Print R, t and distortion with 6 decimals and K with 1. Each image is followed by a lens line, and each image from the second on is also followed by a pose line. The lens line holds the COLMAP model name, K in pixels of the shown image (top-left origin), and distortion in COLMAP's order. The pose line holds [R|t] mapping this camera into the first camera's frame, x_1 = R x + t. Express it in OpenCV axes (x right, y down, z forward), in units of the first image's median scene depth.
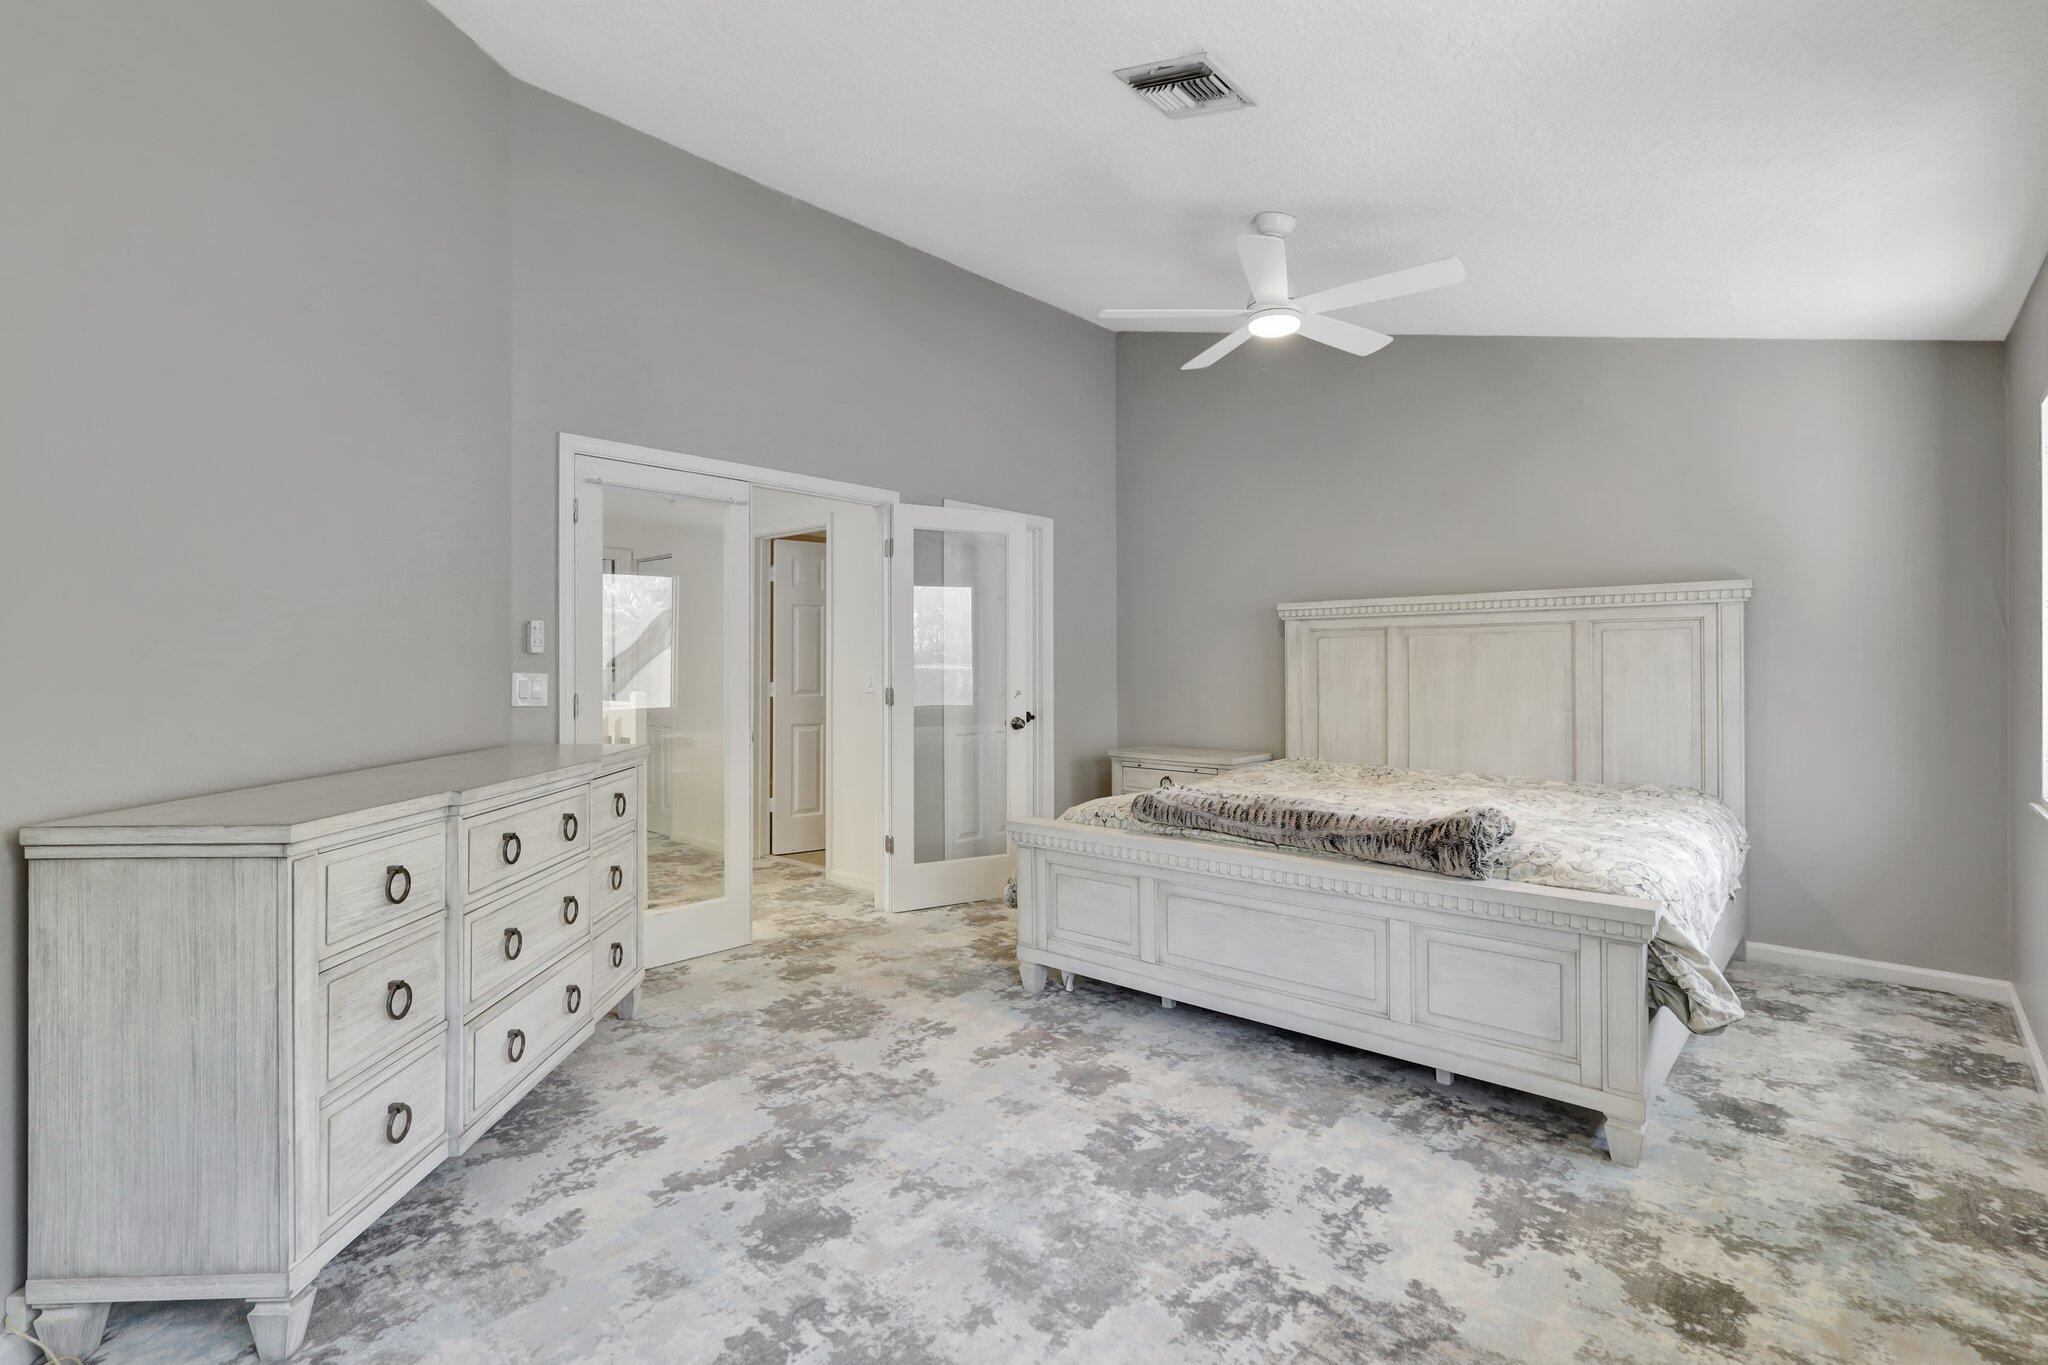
lens RADIAL K [[944.4, 0, 1021.8], [0, 944.4, 666.7], [0, 0, 1]] dist [-0.000621, 0.000807]
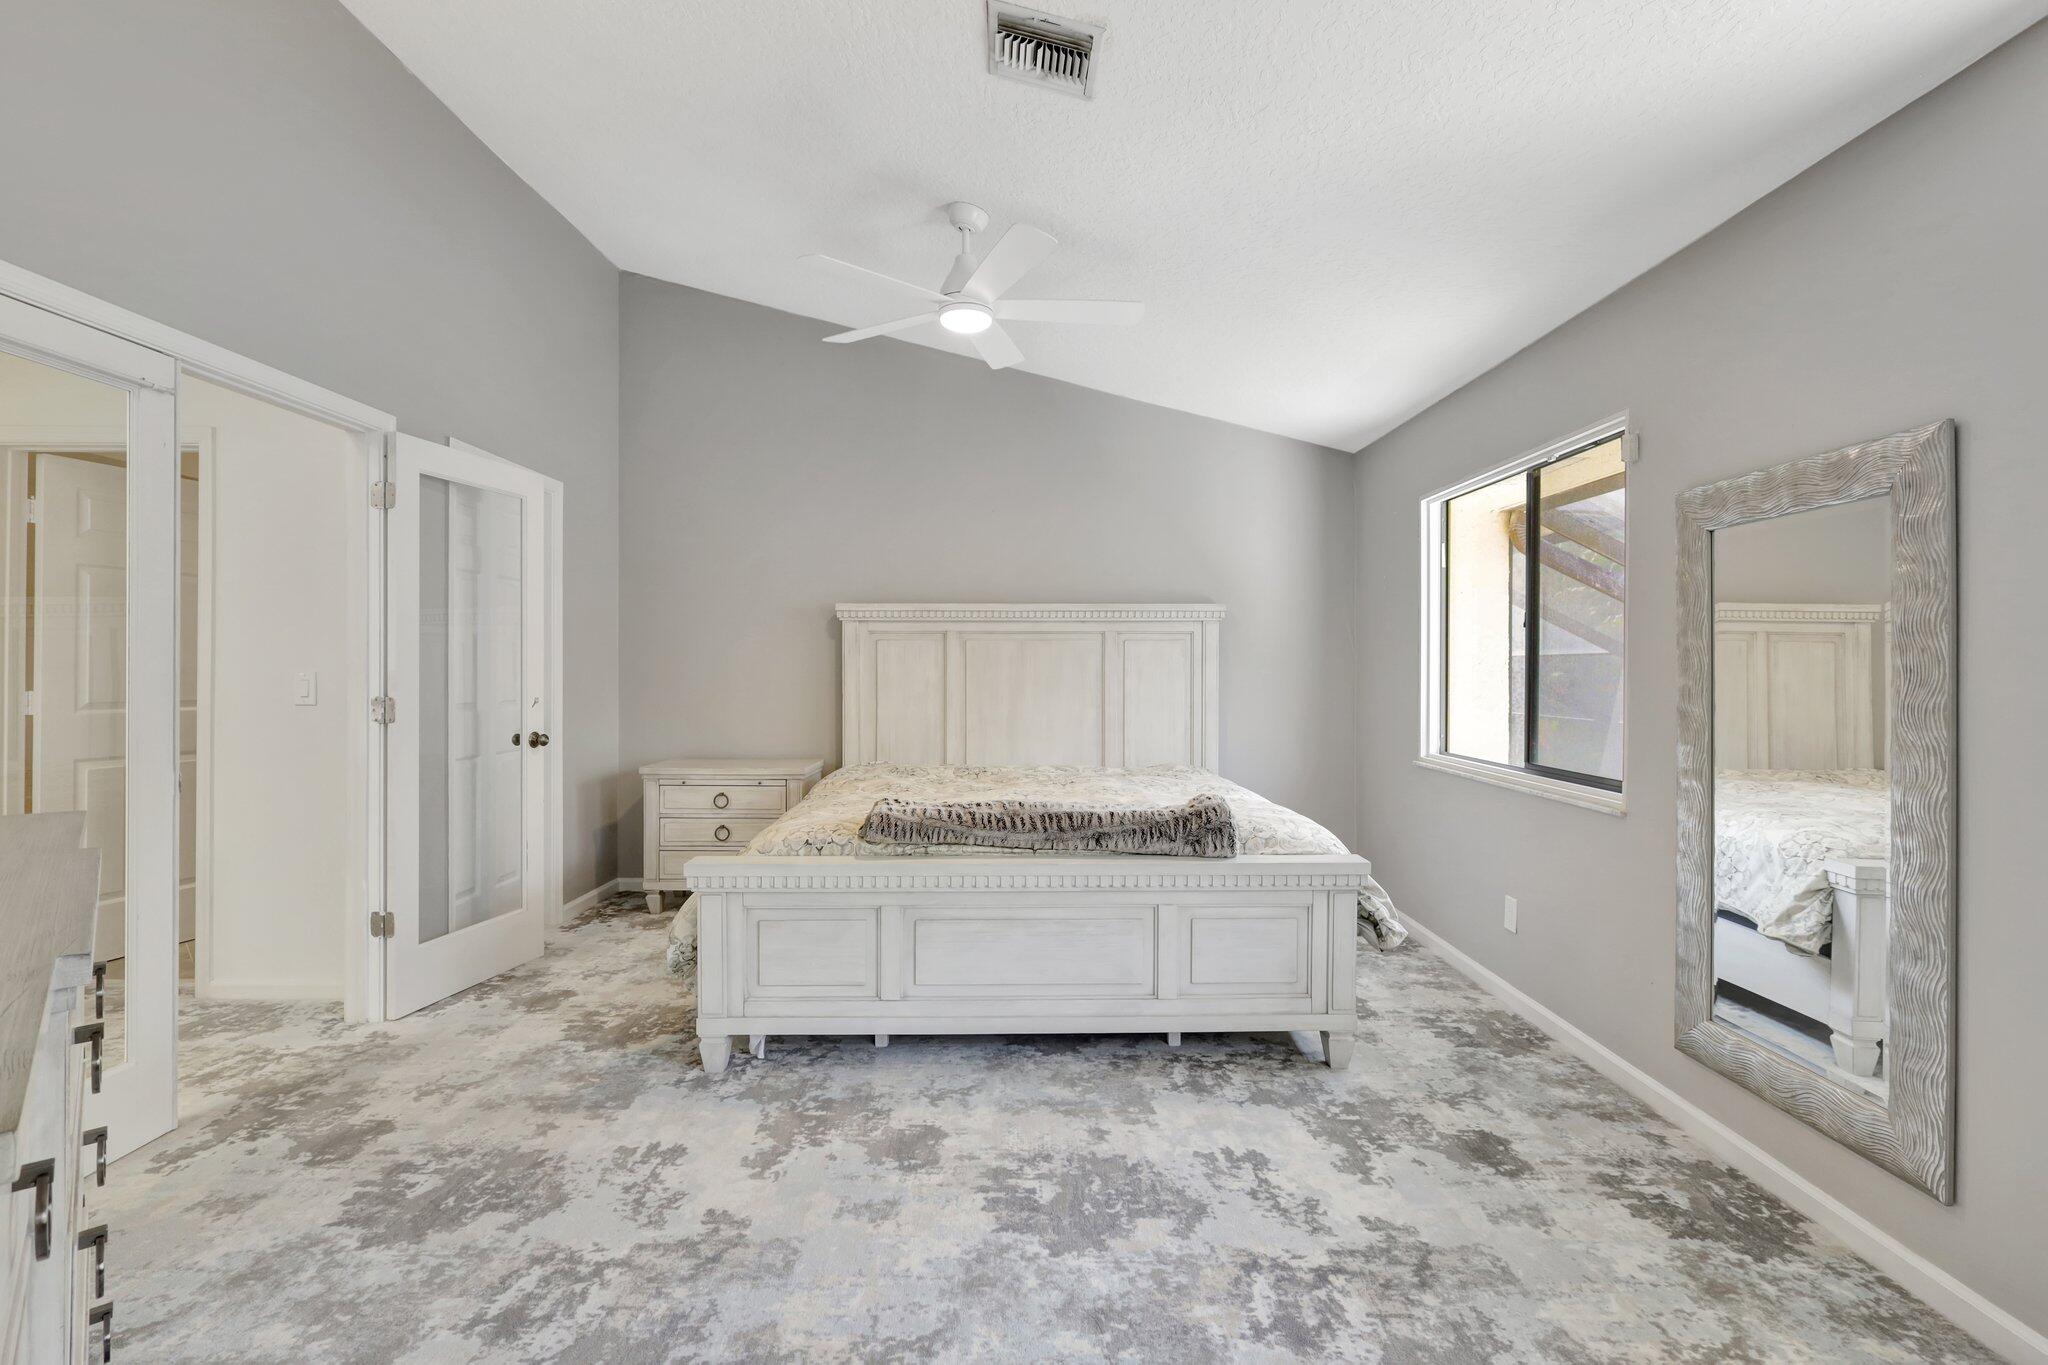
lens RADIAL K [[944.4, 0, 1021.8], [0, 944.4, 666.7], [0, 0, 1]] dist [-0.000621, 0.000807]
pose [[0.742745, 0.005657, 0.669550, -0.396346], [-0.005109, 0.999983, -0.002781, -0.000821], [-0.669555, -0.001356, 0.742761, 0.267987]]
